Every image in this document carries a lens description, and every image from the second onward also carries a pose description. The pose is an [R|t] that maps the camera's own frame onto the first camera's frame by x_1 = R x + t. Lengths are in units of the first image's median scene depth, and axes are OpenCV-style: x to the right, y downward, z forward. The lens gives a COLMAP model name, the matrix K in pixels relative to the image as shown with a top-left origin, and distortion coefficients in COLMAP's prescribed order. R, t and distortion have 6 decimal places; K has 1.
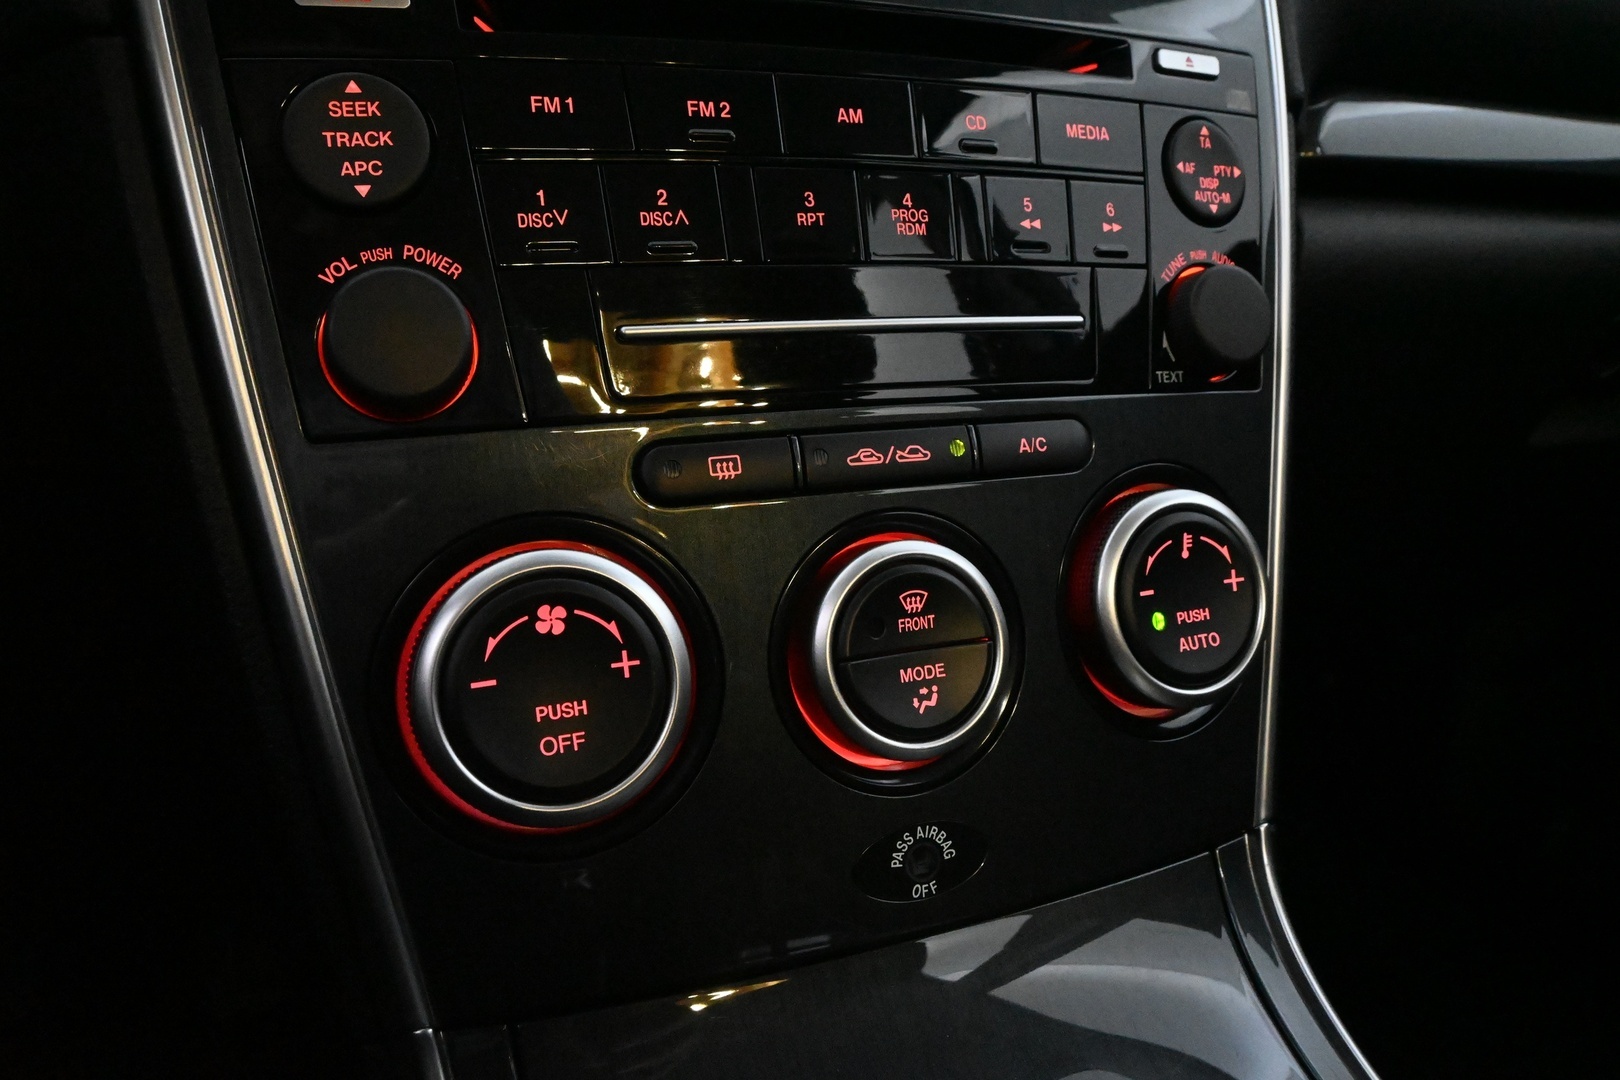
lens RADIAL K [[1123.7, 0, 810.0], [0, 1123.7, 540.0], [0, 0, 1]] dist [-0.039643, -0.002968]
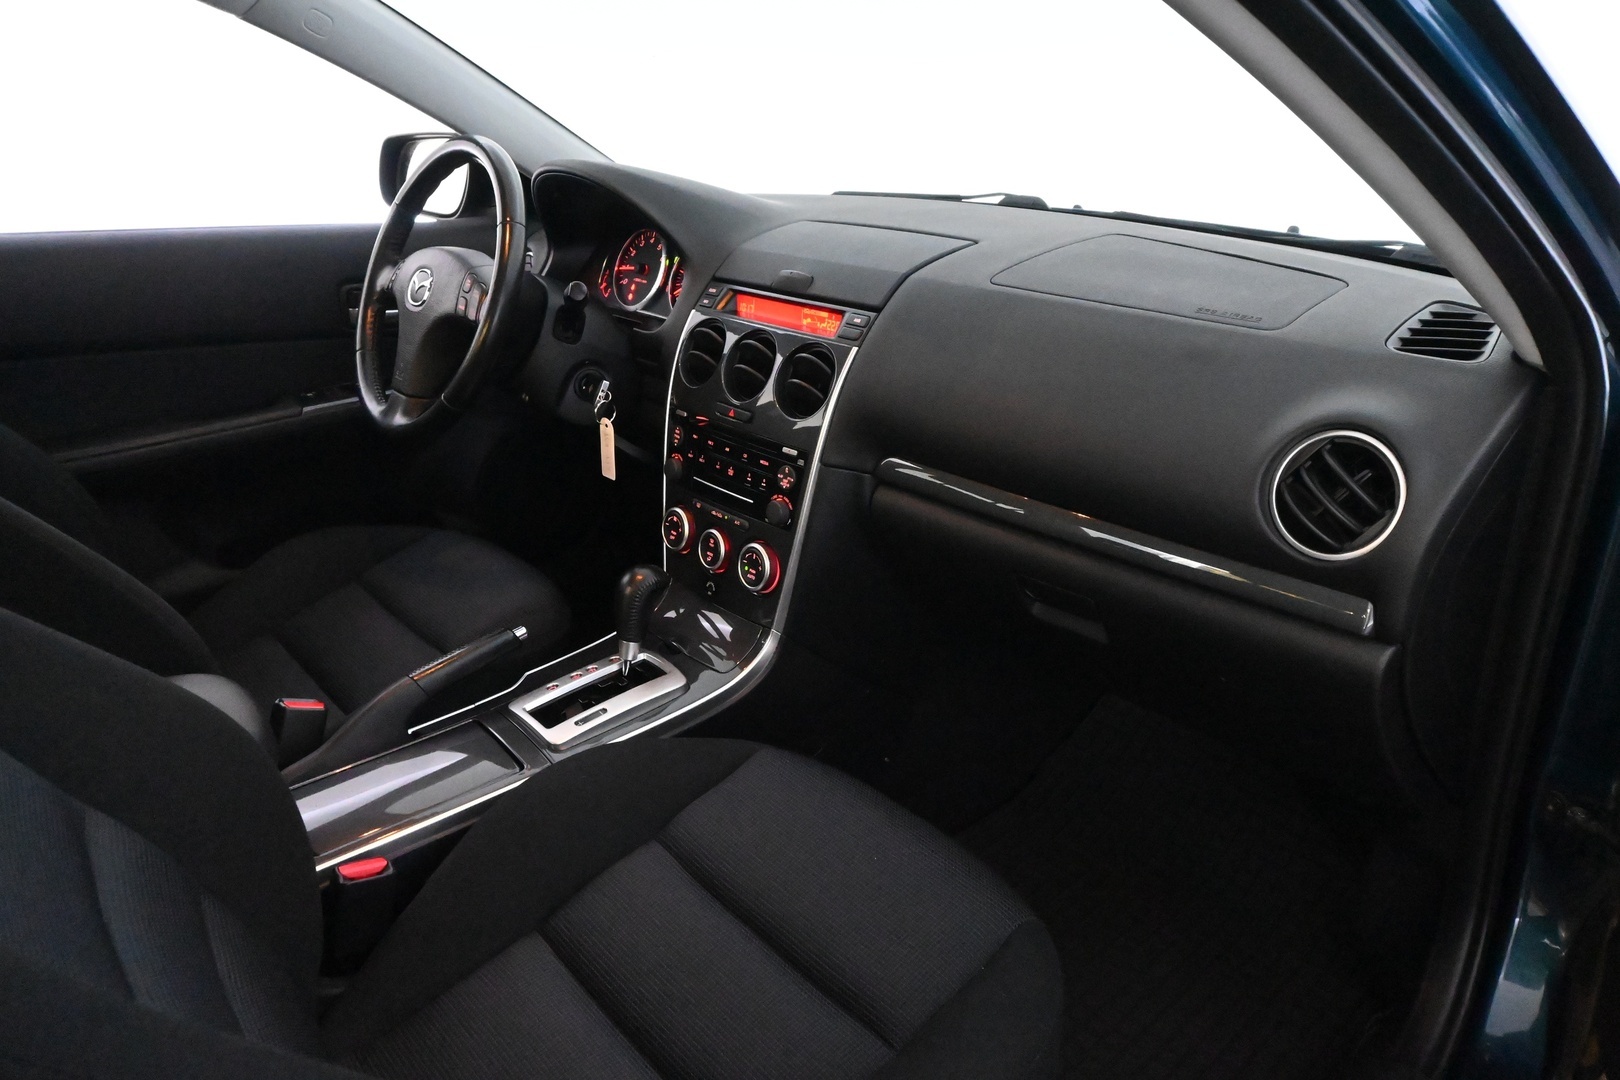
lens RADIAL K [[1123.7, 0, 810.0], [0, 1123.7, 540.0], [0, 0, 1]] dist [-0.039643, -0.002968]
pose [[0.312795, 0.380597, -0.870233, 4.906876], [-0.176307, 0.923551, 0.340544, -1.860186], [0.933314, 0.046908, 0.355984, -0.465574]]
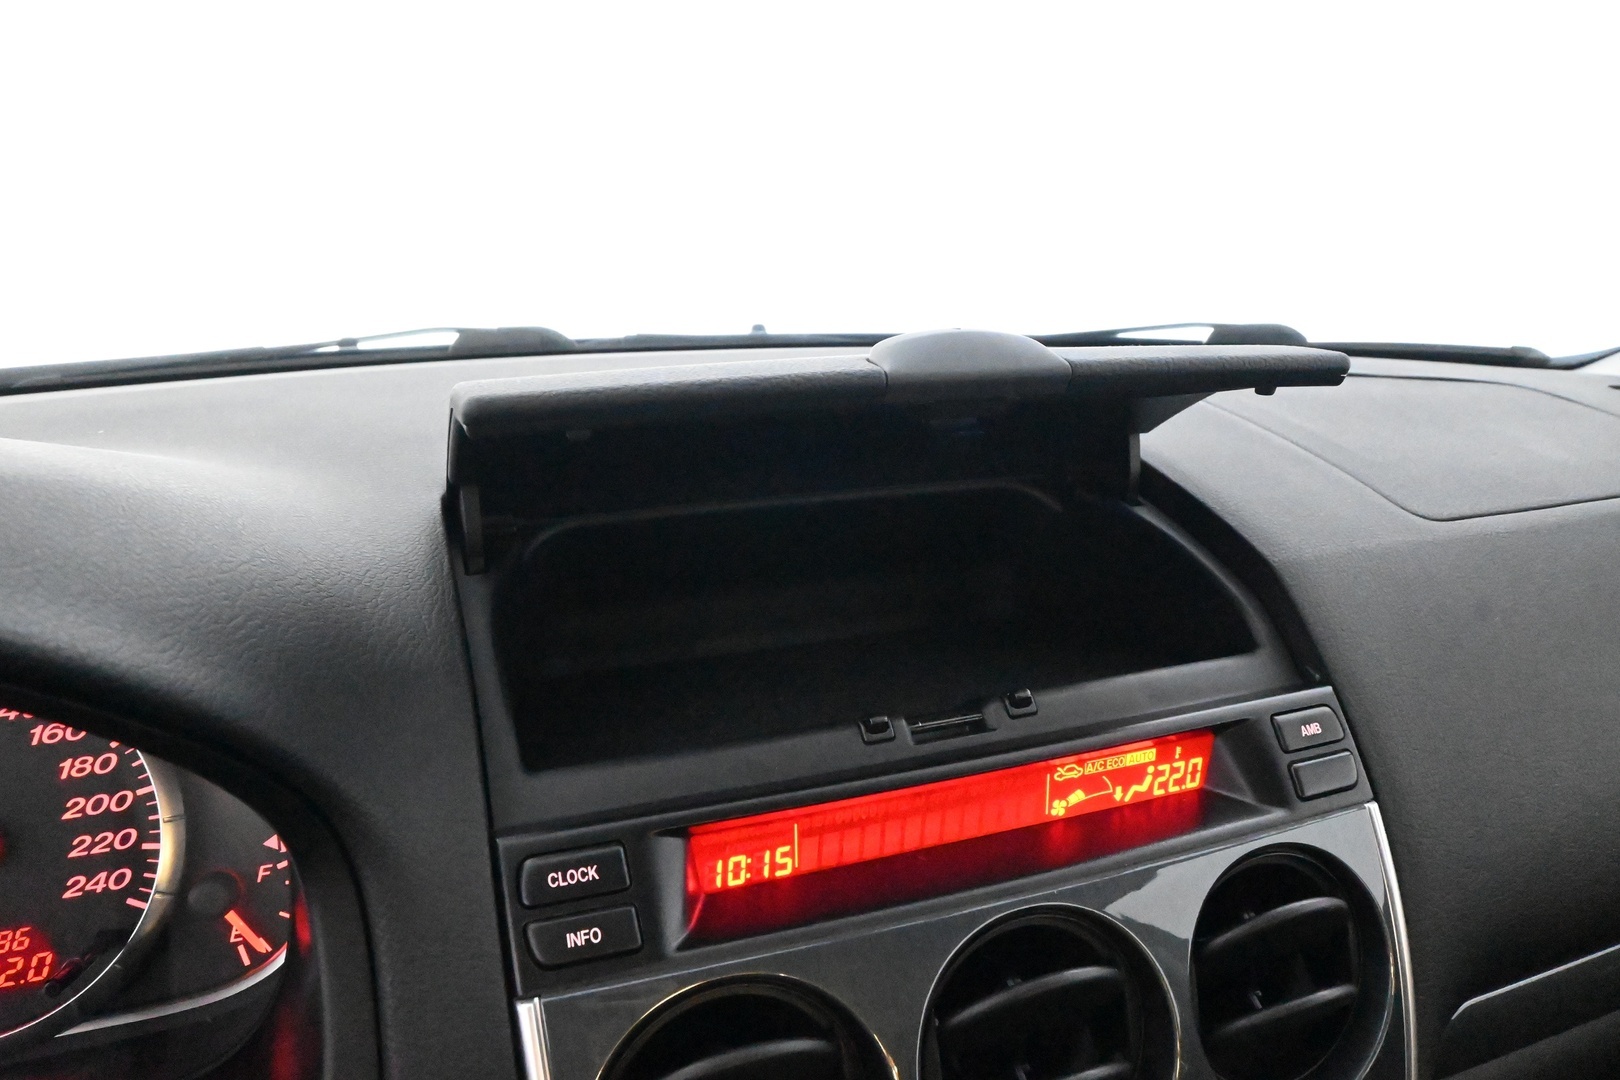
lens RADIAL K [[1123.7, 0, 810.0], [0, 1123.7, 540.0], [0, 0, 1]] dist [-0.039643, -0.002968]
pose [[0.998658, 0.050477, -0.011576, -0.339822], [-0.048577, 0.990526, 0.128444, -1.567226], [0.017950, -0.127709, 0.991649, -0.172814]]
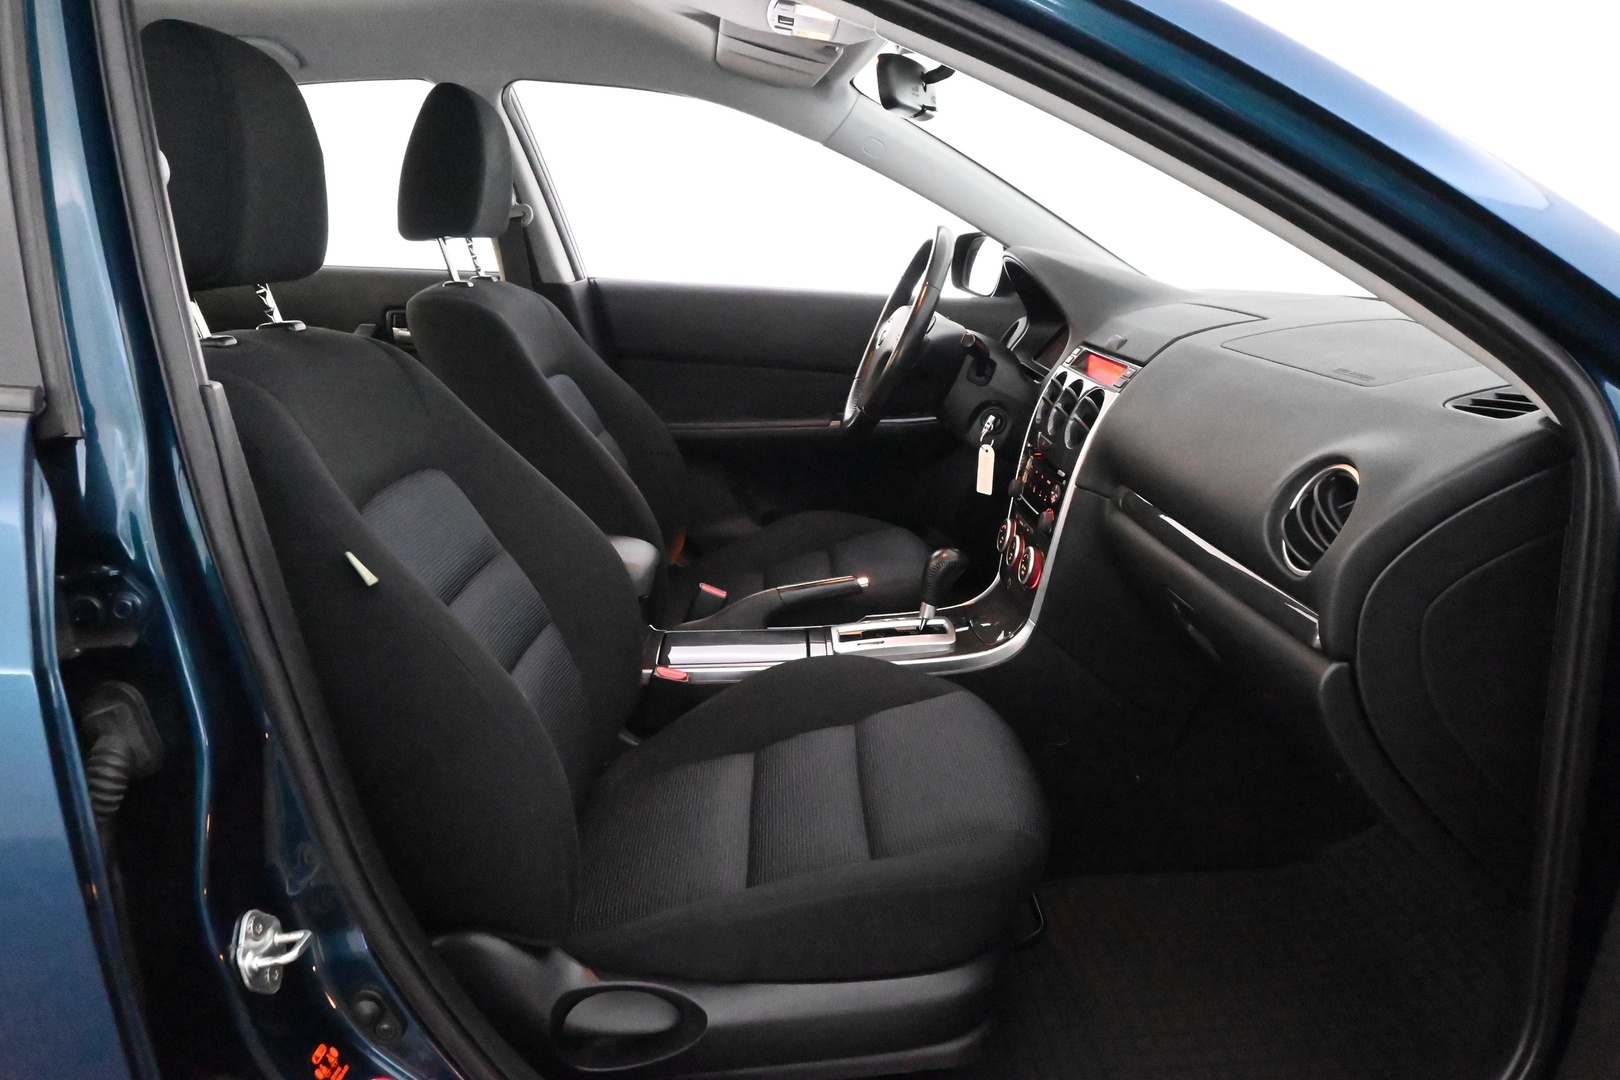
lens RADIAL K [[1123.7, 0, 810.0], [0, 1123.7, 540.0], [0, 0, 1]] dist [-0.039643, -0.002968]
pose [[-0.348968, 0.282638, -0.893497, 6.403301], [-0.158884, 0.921788, 0.353642, -2.111935], [0.923567, 0.265373, -0.276768, 1.720586]]
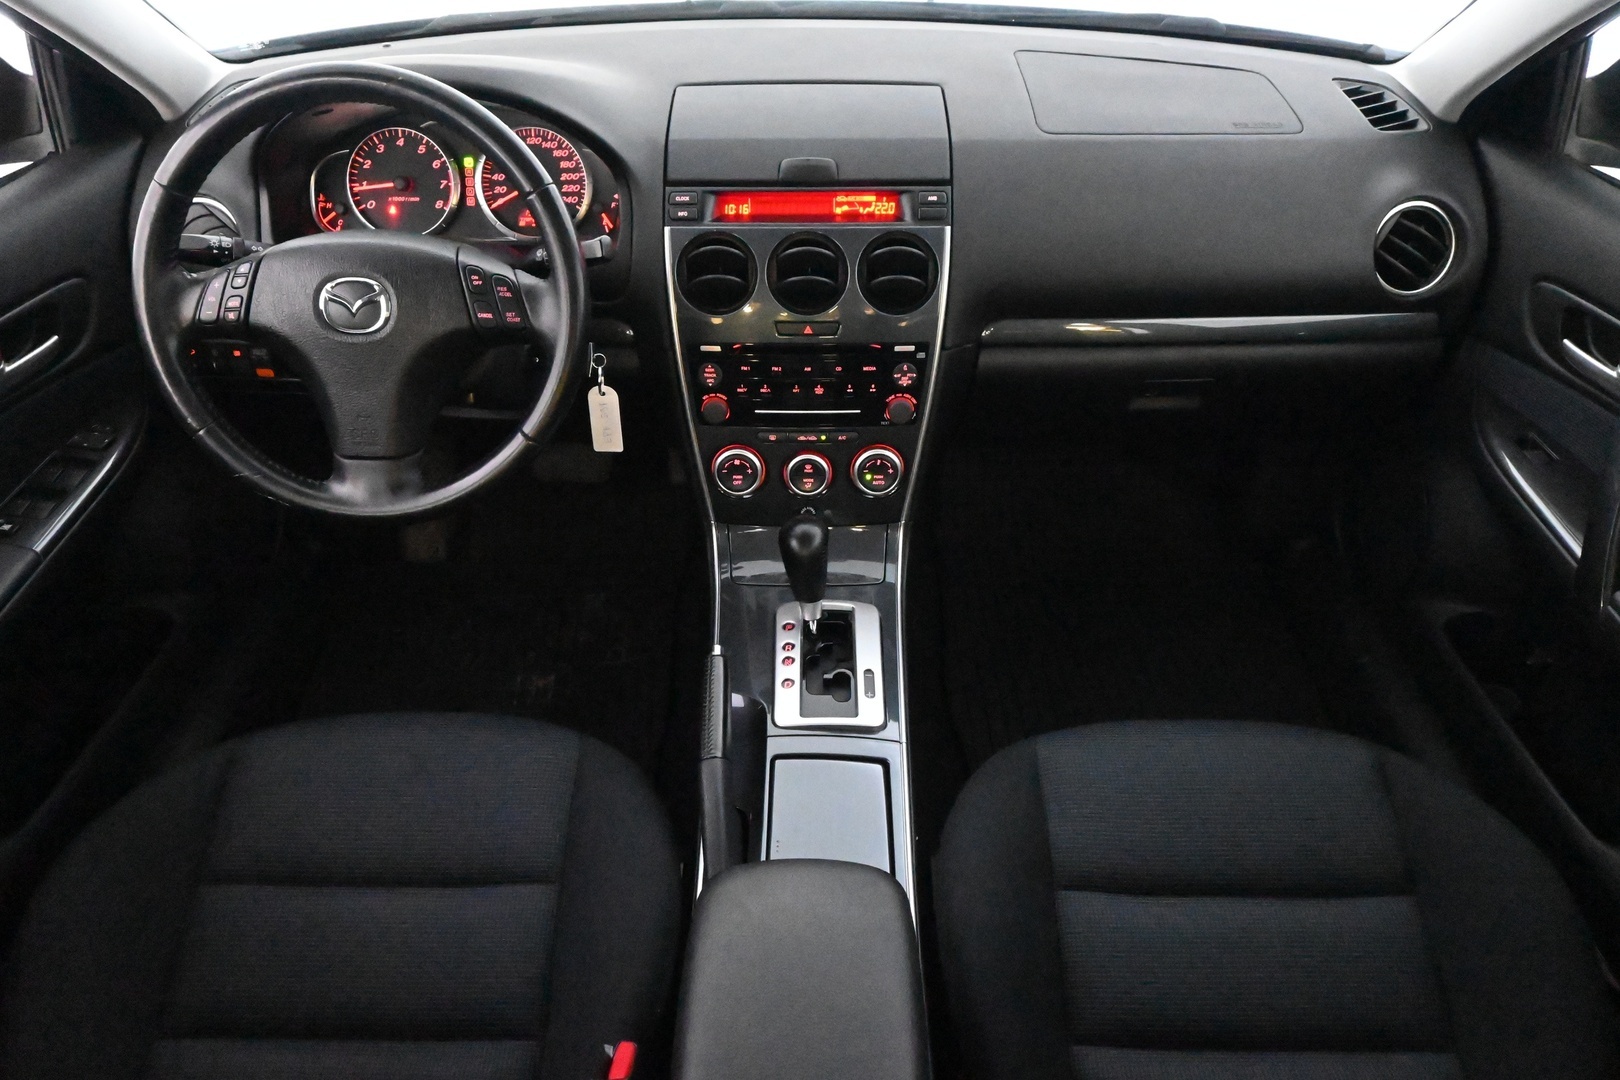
lens RADIAL K [[1153.9, 0, 810.0], [0, 1153.9, 540.0], [0, 0, 1]] dist [-0.022230, -0.002957]
pose [[0.923120, 0.250822, -0.291441, 1.693684], [-0.094200, 0.882374, 0.461022, -2.046834], [0.372795, -0.398125, 0.838165, -3.467464]]
